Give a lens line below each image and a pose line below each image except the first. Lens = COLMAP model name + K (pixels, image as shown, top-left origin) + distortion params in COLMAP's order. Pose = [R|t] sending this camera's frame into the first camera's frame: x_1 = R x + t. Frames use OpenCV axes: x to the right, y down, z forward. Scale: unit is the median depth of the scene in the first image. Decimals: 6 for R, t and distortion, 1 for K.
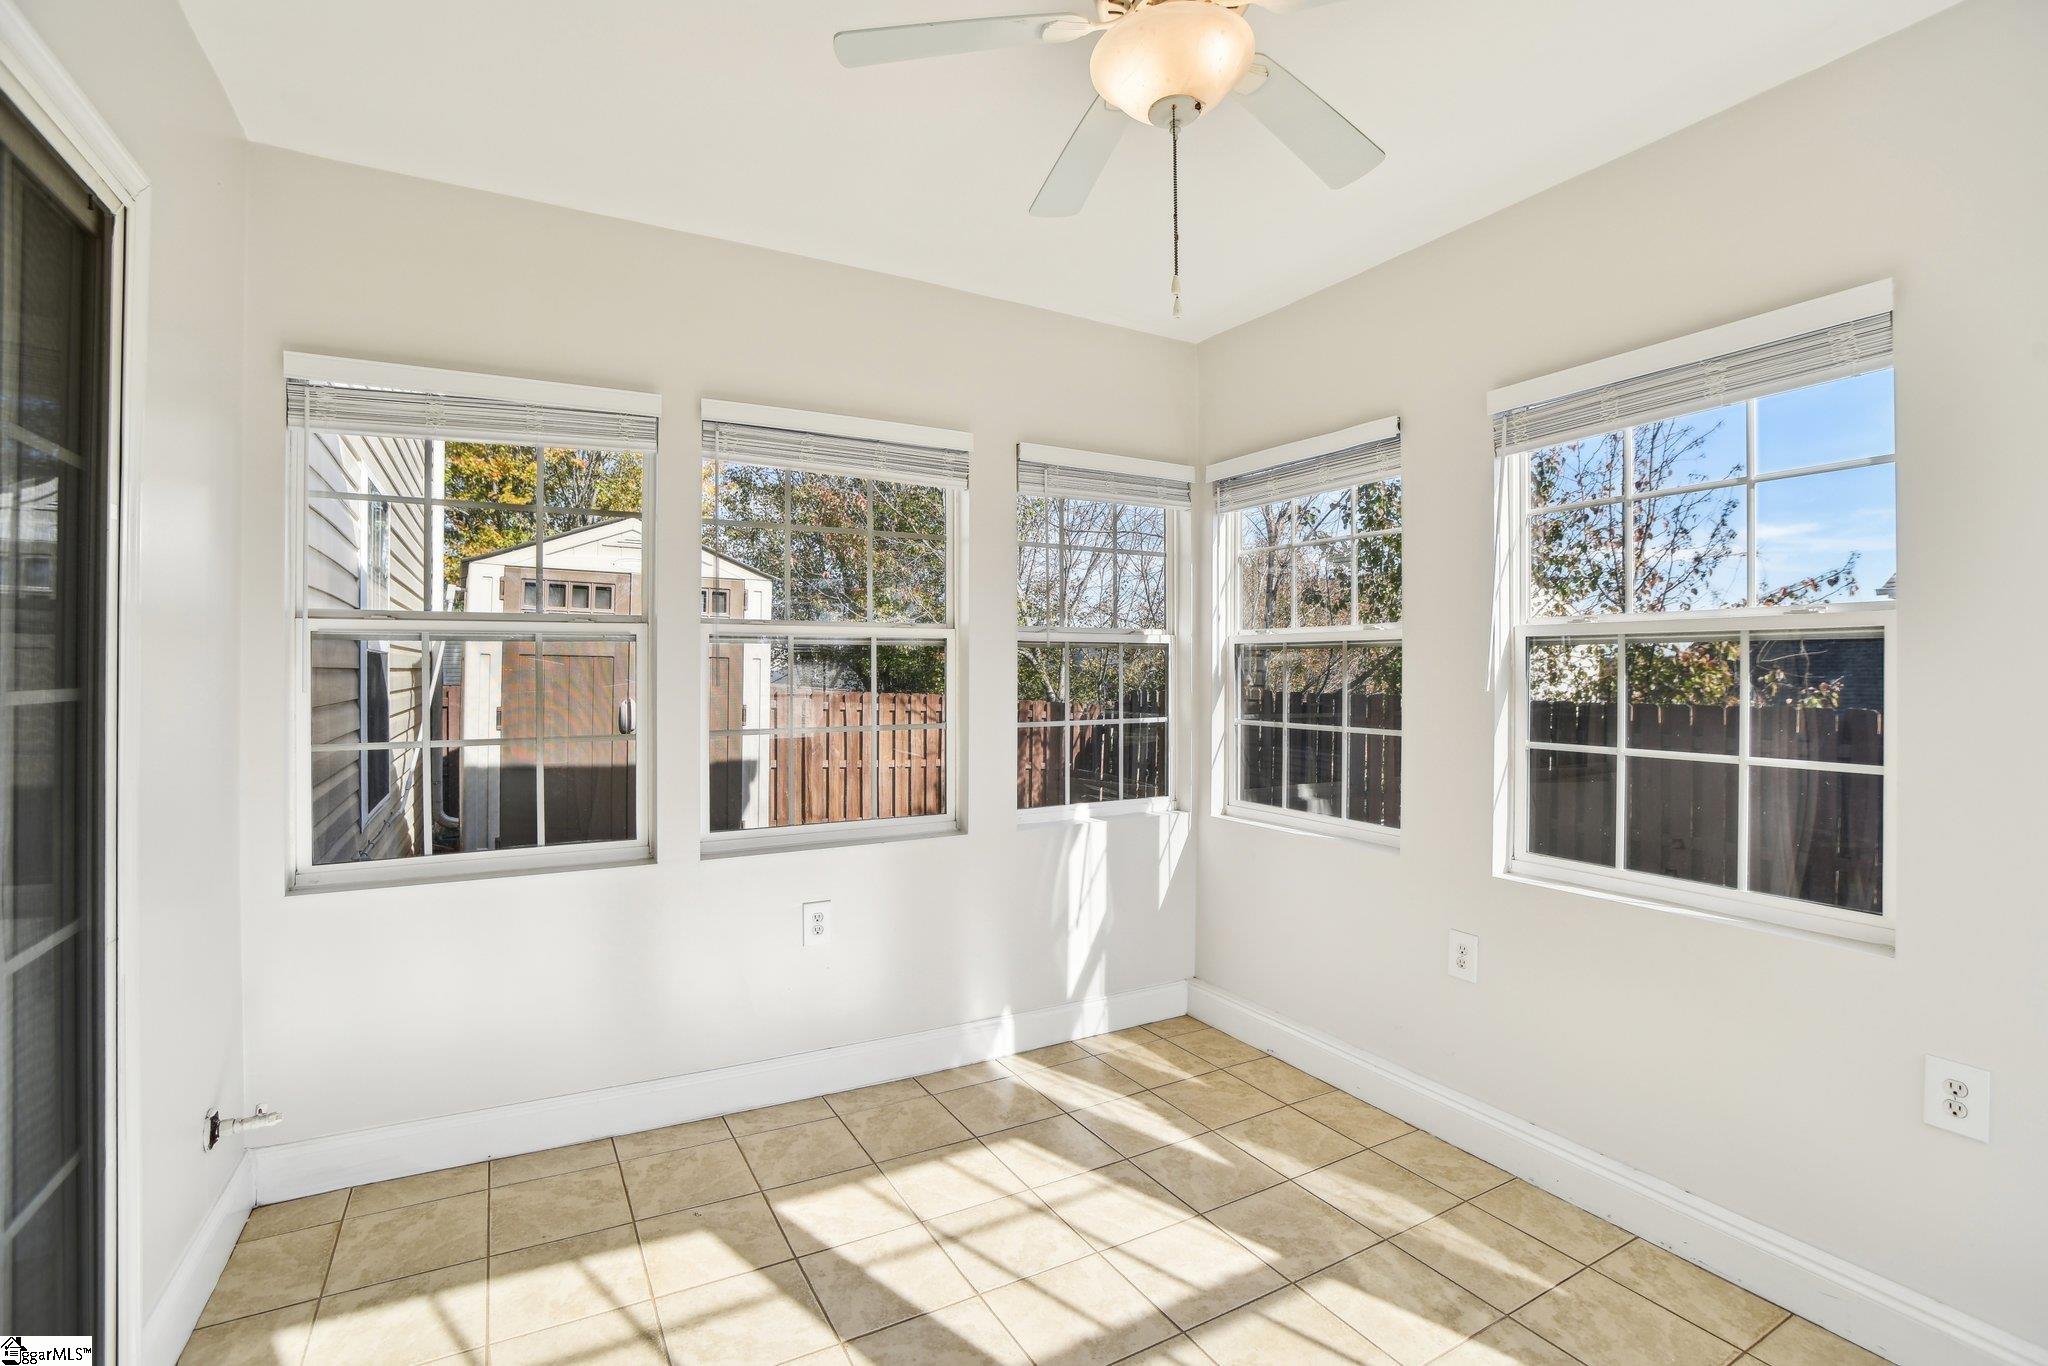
lens RADIAL K [[924.1, 0, 1070.0], [0, 924.1, 672.5], [0, 0, 1]] dist [-0.049717, 0.009868]
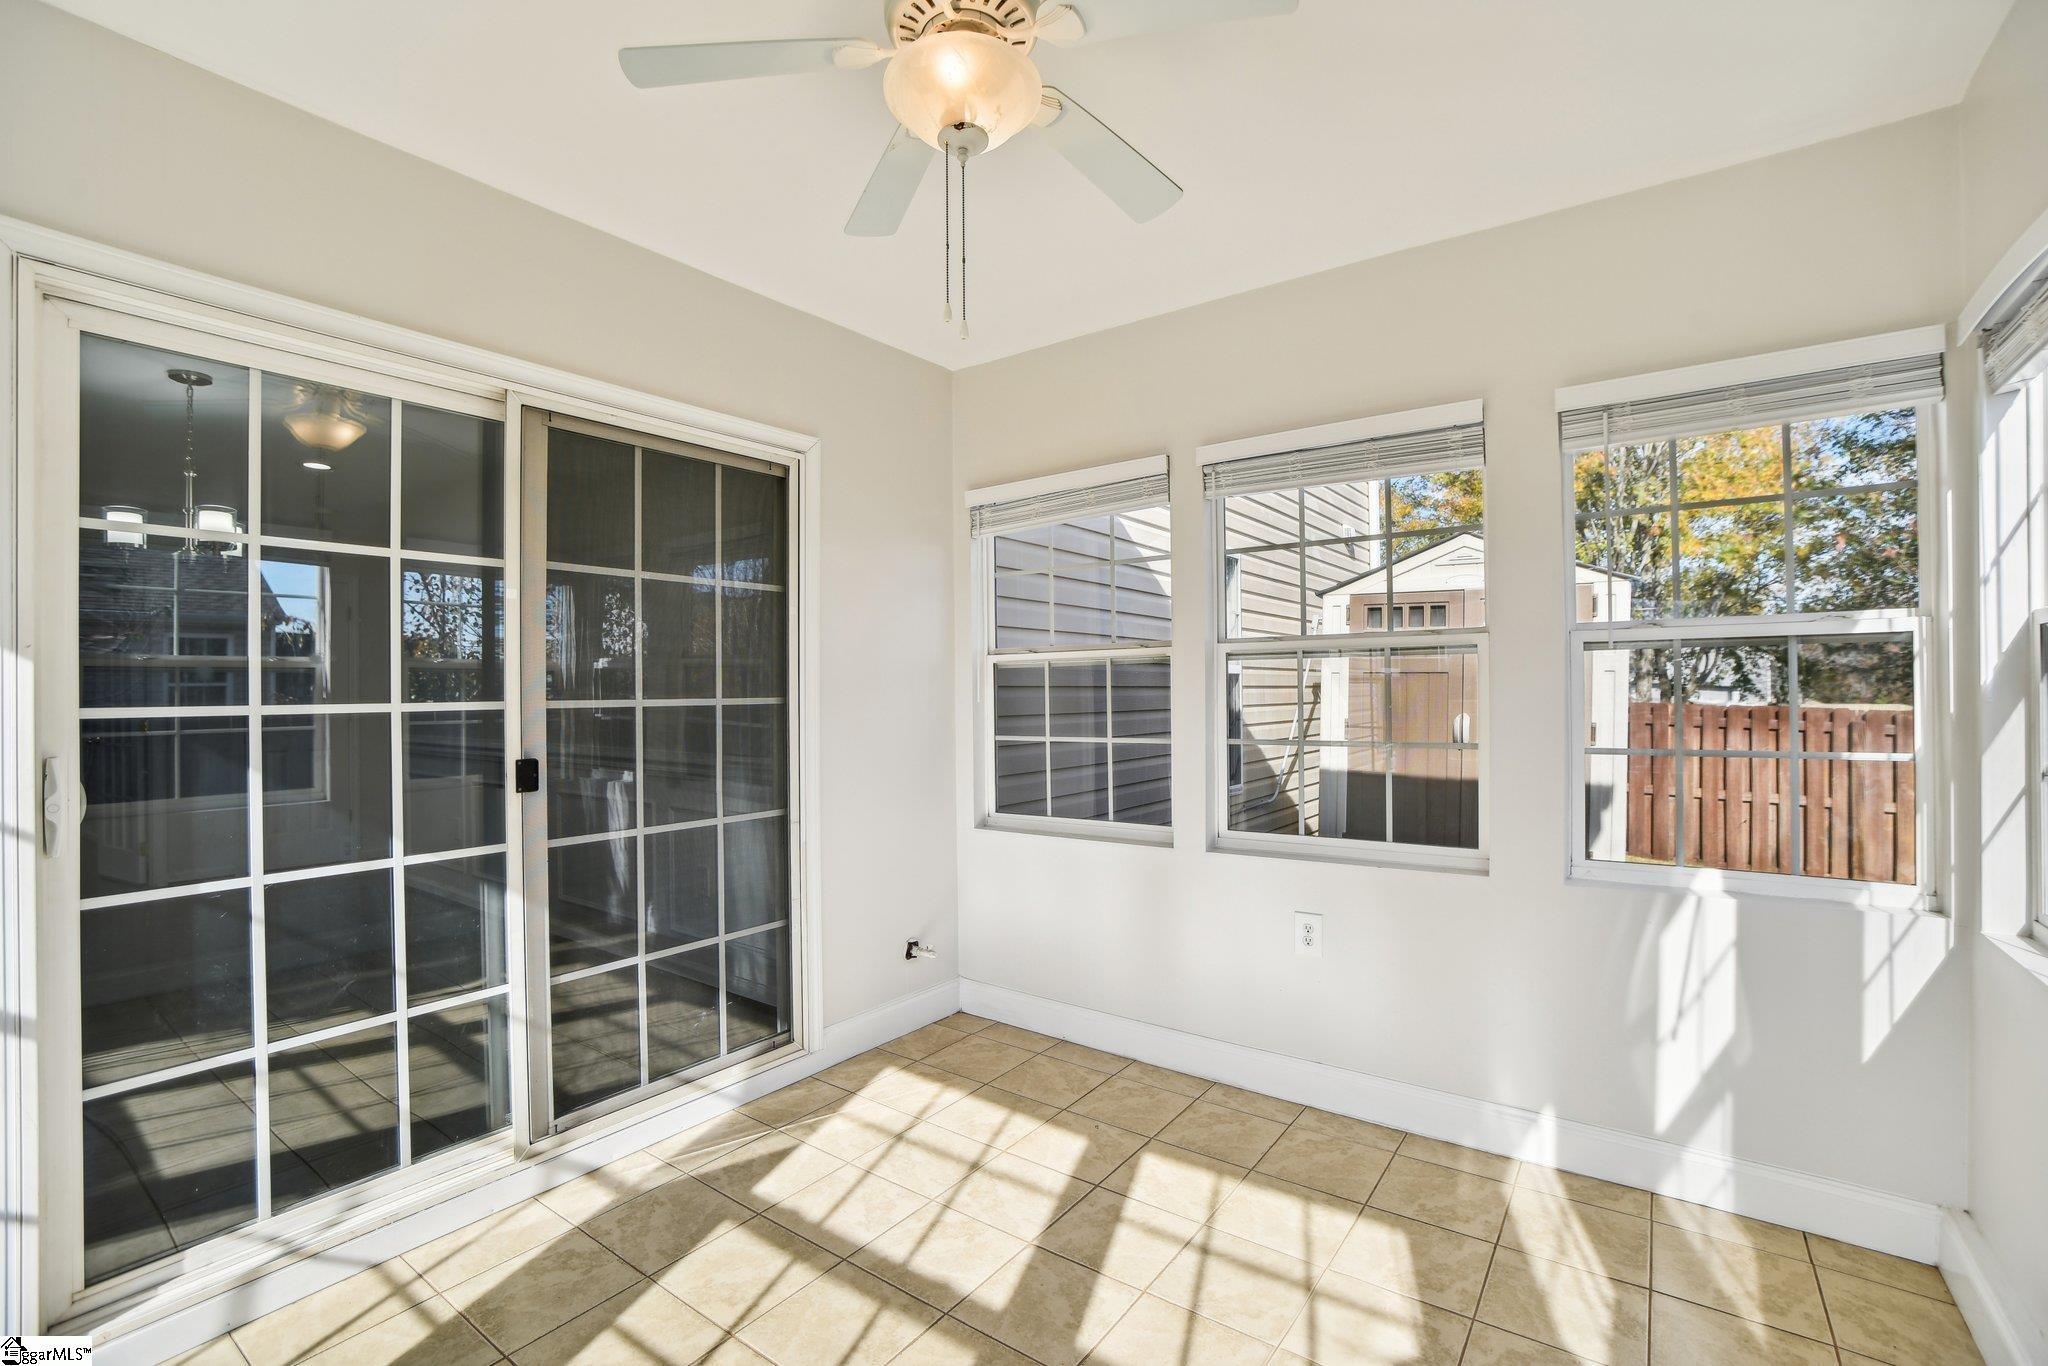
lens RADIAL K [[924.1, 0, 1020.3], [0, 924.1, 683.5], [0, 0, 1]] dist [-0.049717, 0.009868]
pose [[0.393473, -0.013967, -0.919230, 0.529986], [0.009288, 0.999894, -0.011217, 0.005572], [0.919289, -0.004124, 0.393560, 0.311842]]
